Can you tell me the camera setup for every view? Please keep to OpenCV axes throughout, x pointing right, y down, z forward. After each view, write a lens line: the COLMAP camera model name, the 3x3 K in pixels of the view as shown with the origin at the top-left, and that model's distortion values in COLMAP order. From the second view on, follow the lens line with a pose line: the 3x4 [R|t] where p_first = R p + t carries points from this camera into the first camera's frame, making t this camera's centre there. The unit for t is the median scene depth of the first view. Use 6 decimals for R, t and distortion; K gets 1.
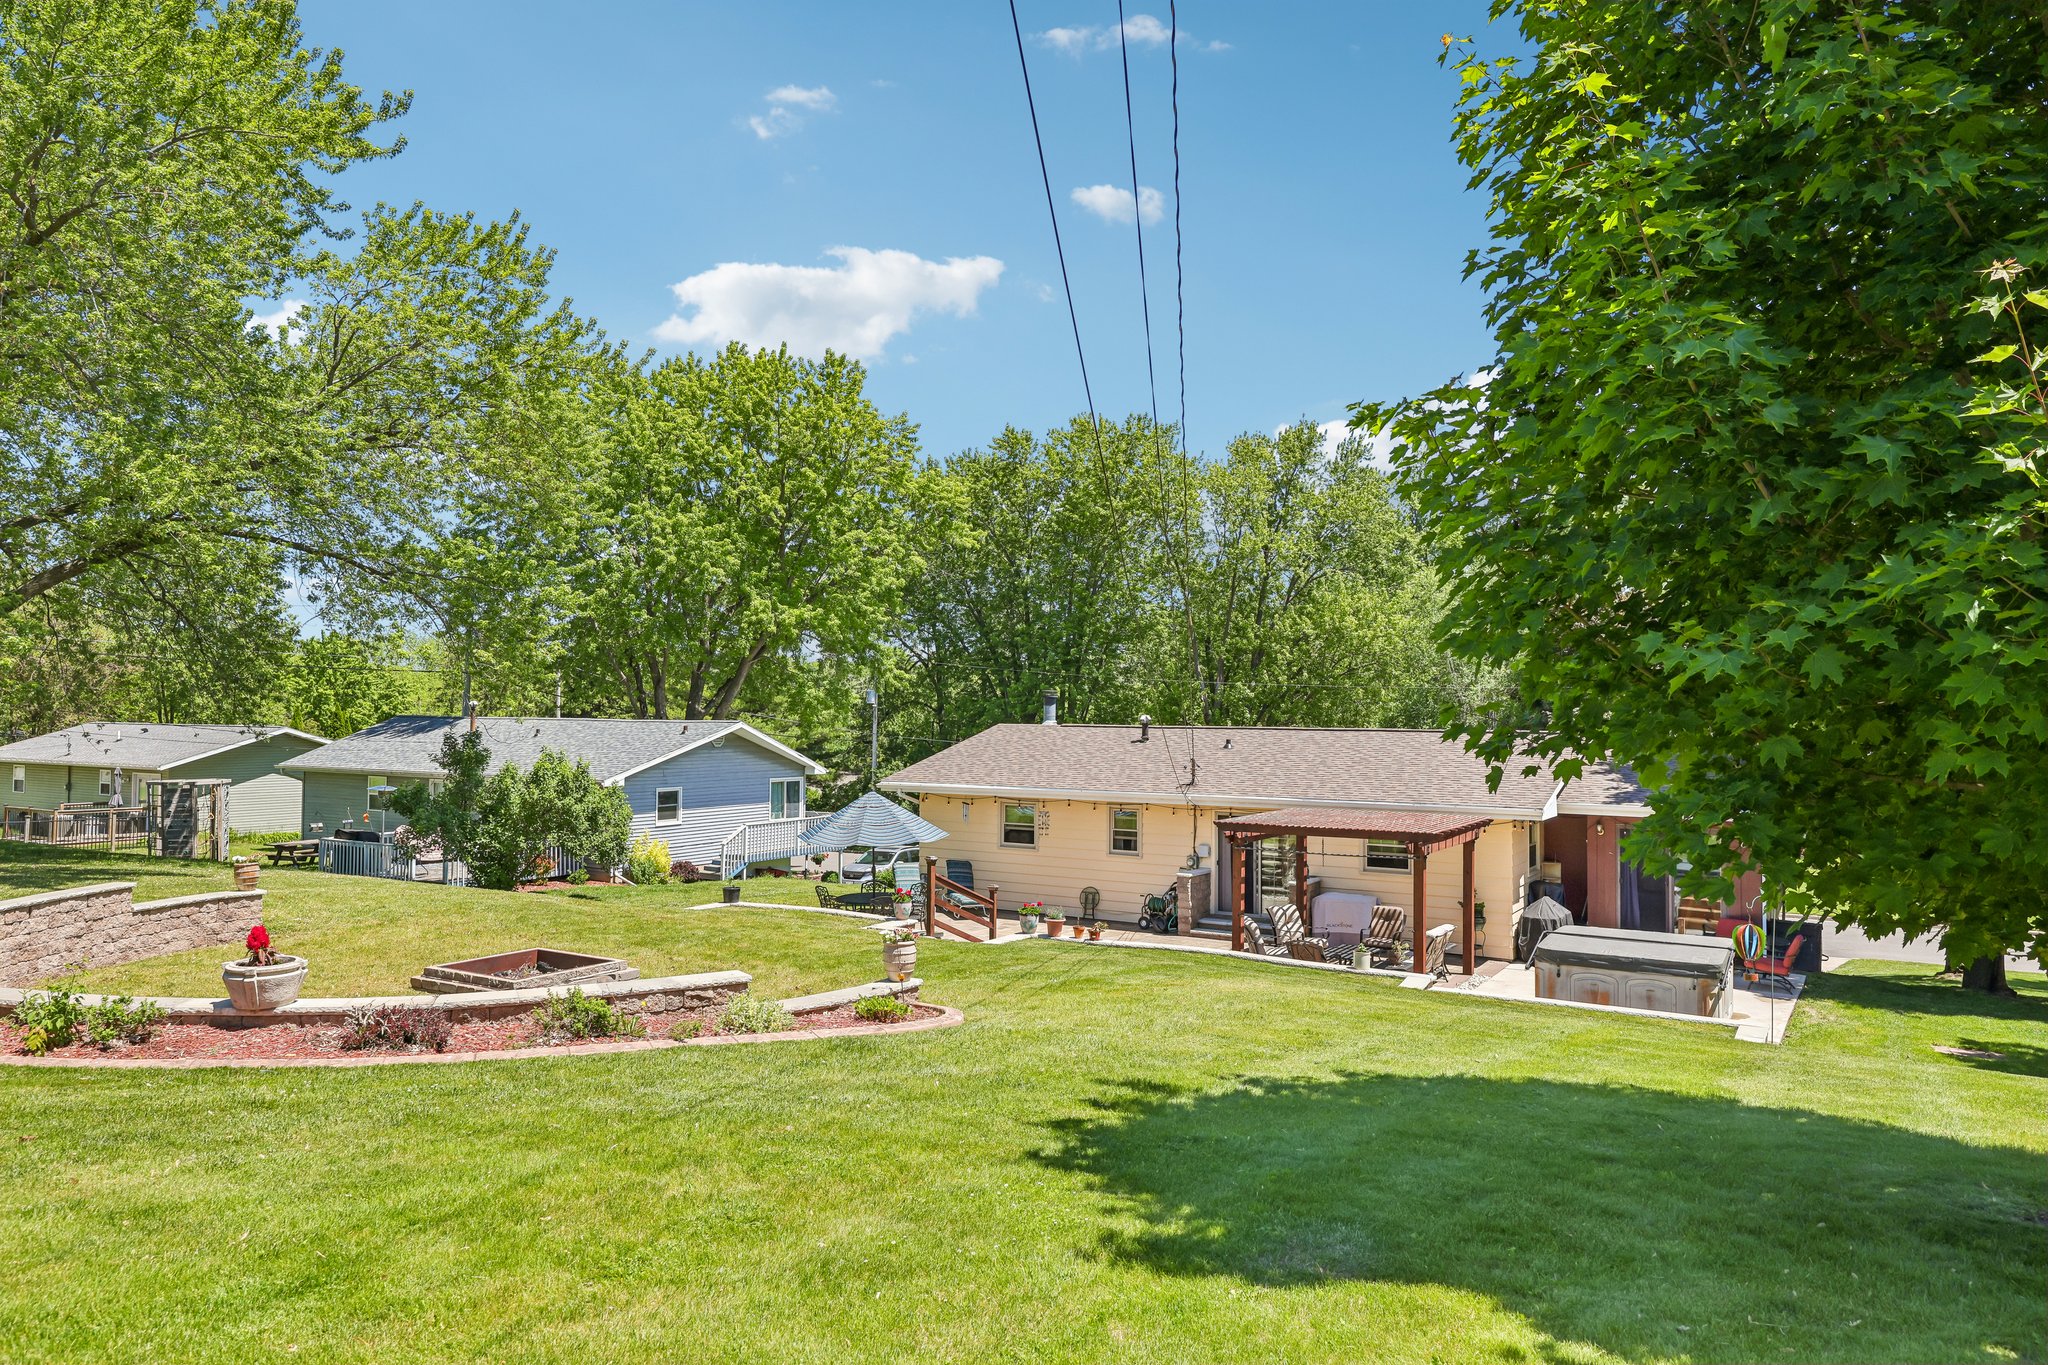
lens RADIAL K [[1398.9, 0, 1017.6], [0, 1398.9, 684.3], [0, 0, 1]] dist [0.020605, 0.001134]
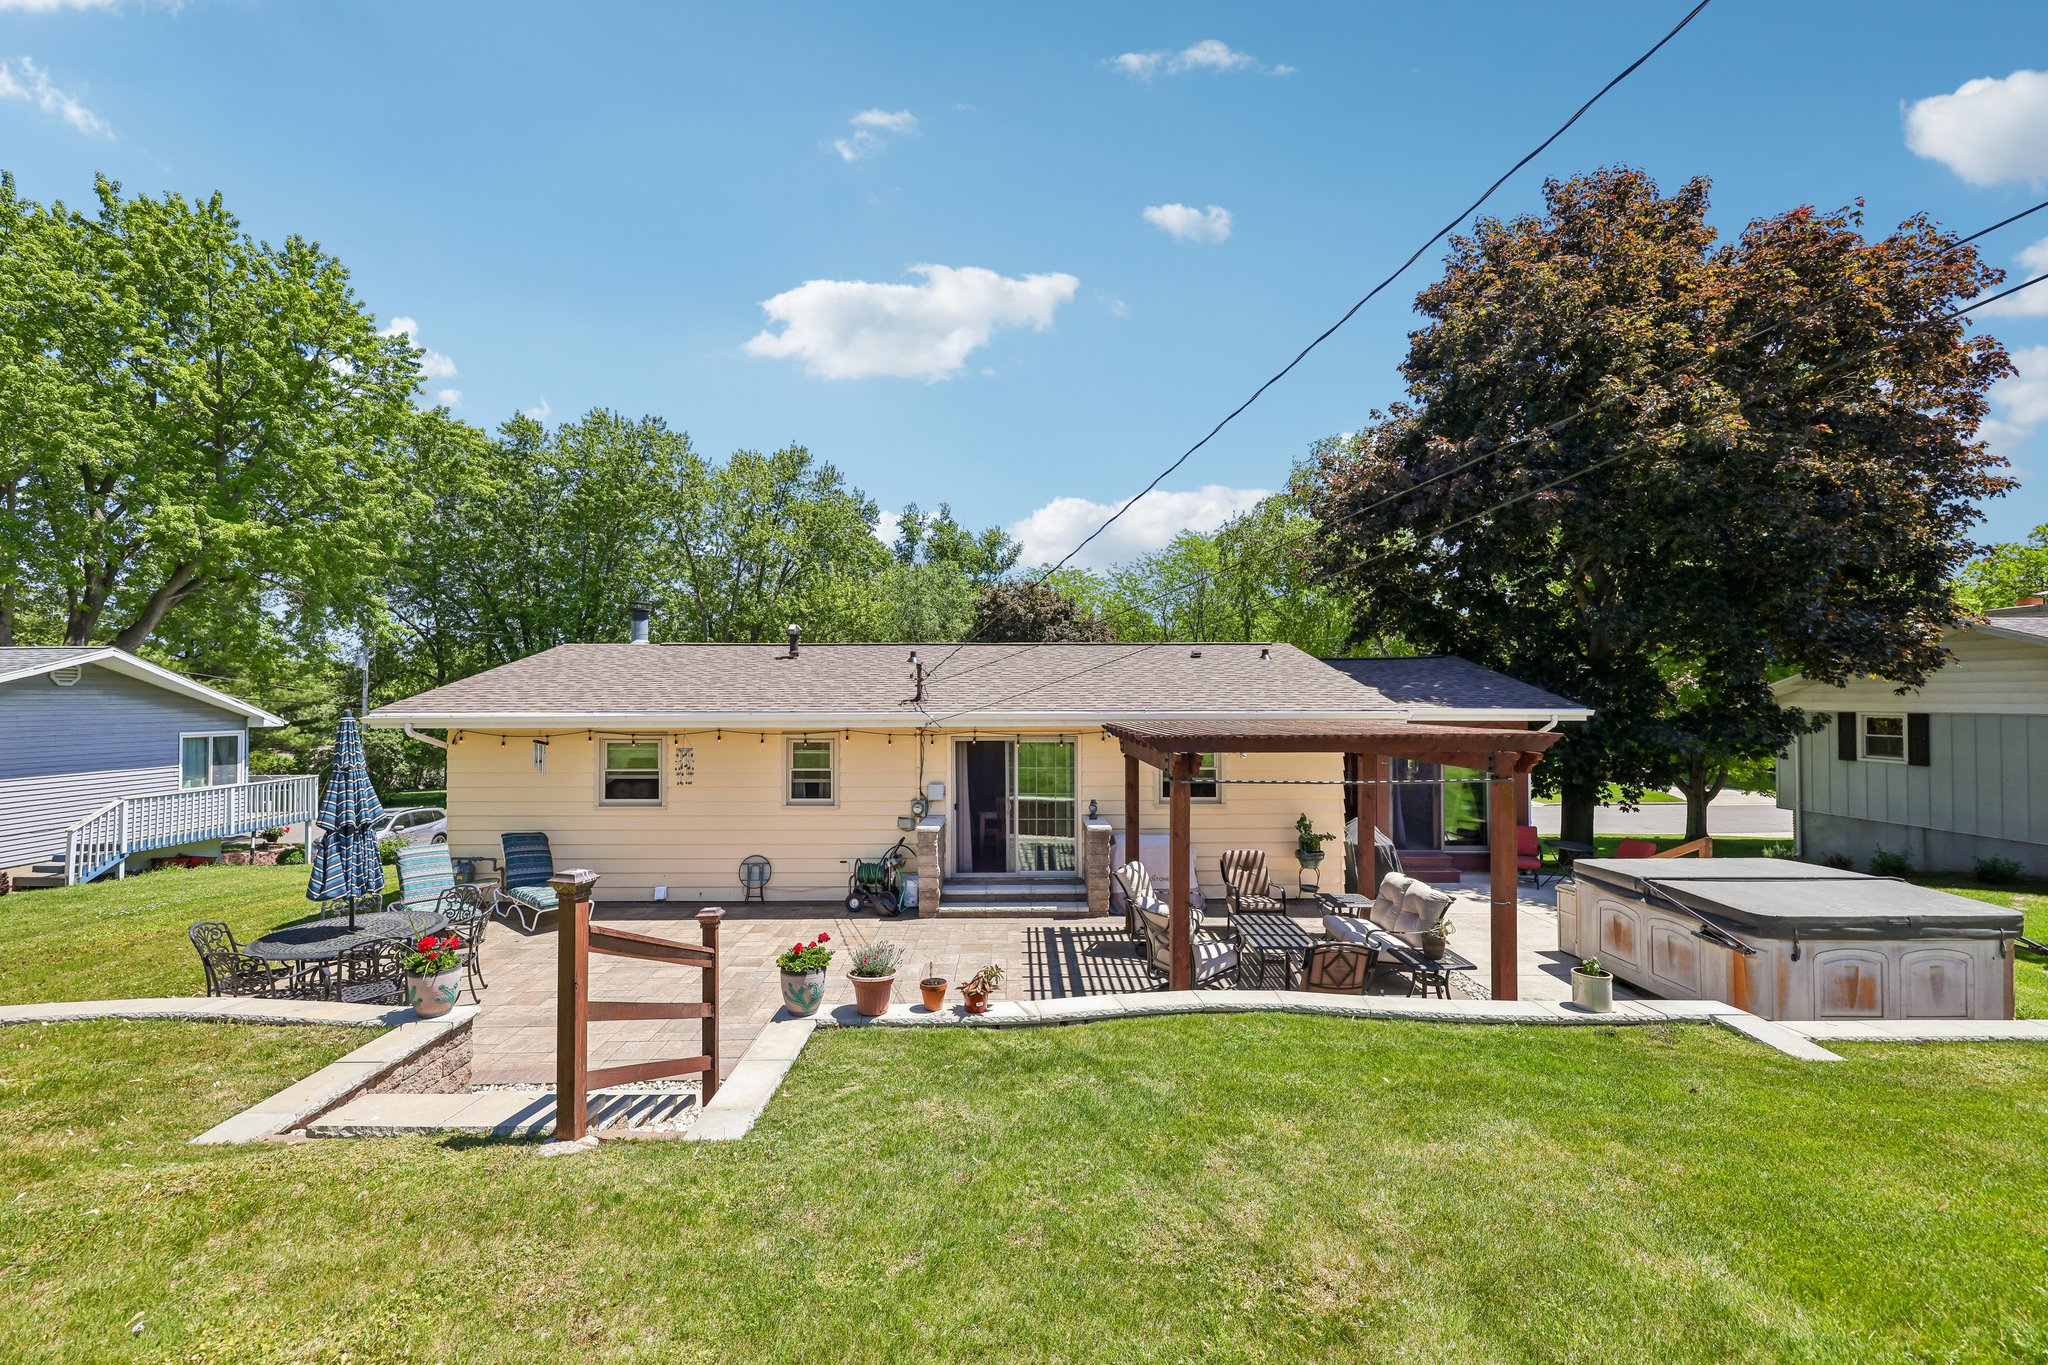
lens RADIAL K [[834.7, 0, 1018.3], [0, 834.7, 686.2], [0, 0, 1]] dist [0.003736, -0.001209]
pose [[0.847136, -0.001262, 0.531375, -0.038268], [-0.000654, 0.999994, 0.003418, 0.040942], [-0.531376, -0.003243, 0.847130, 0.396182]]
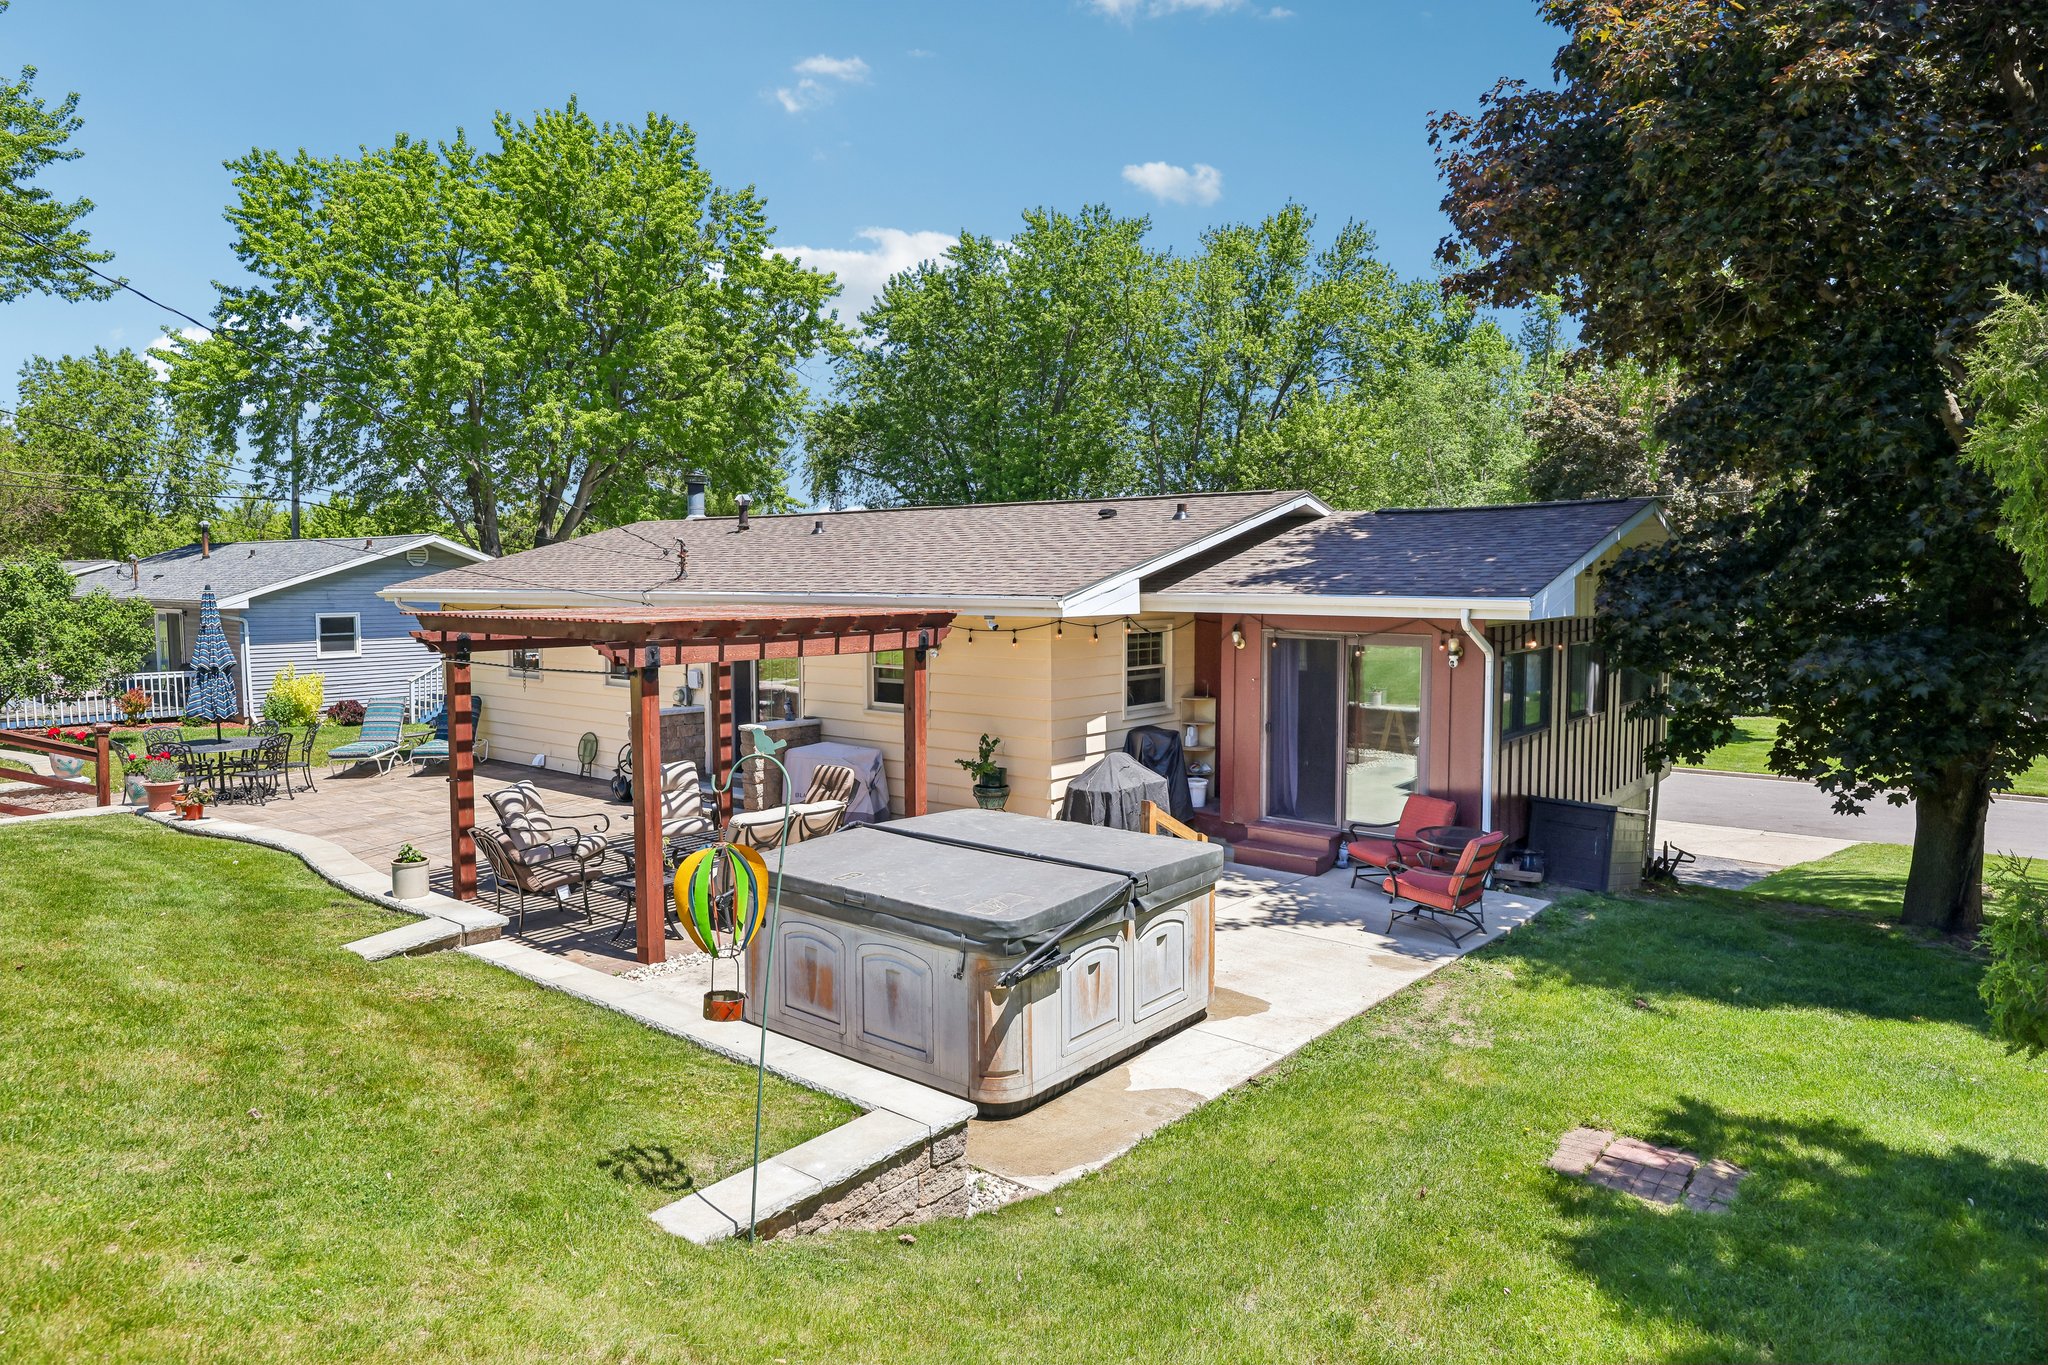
lens RADIAL K [[1273.7, 0, 1019.6], [0, 1273.7, 674.2], [0, 0, 1]] dist [0.004248, -0.002326]
pose [[0.989674, 0.003586, -0.143290, 0.238993], [0.009485, 0.995858, 0.090428, 0.041298], [0.143021, -0.090853, 0.985541, 0.278531]]
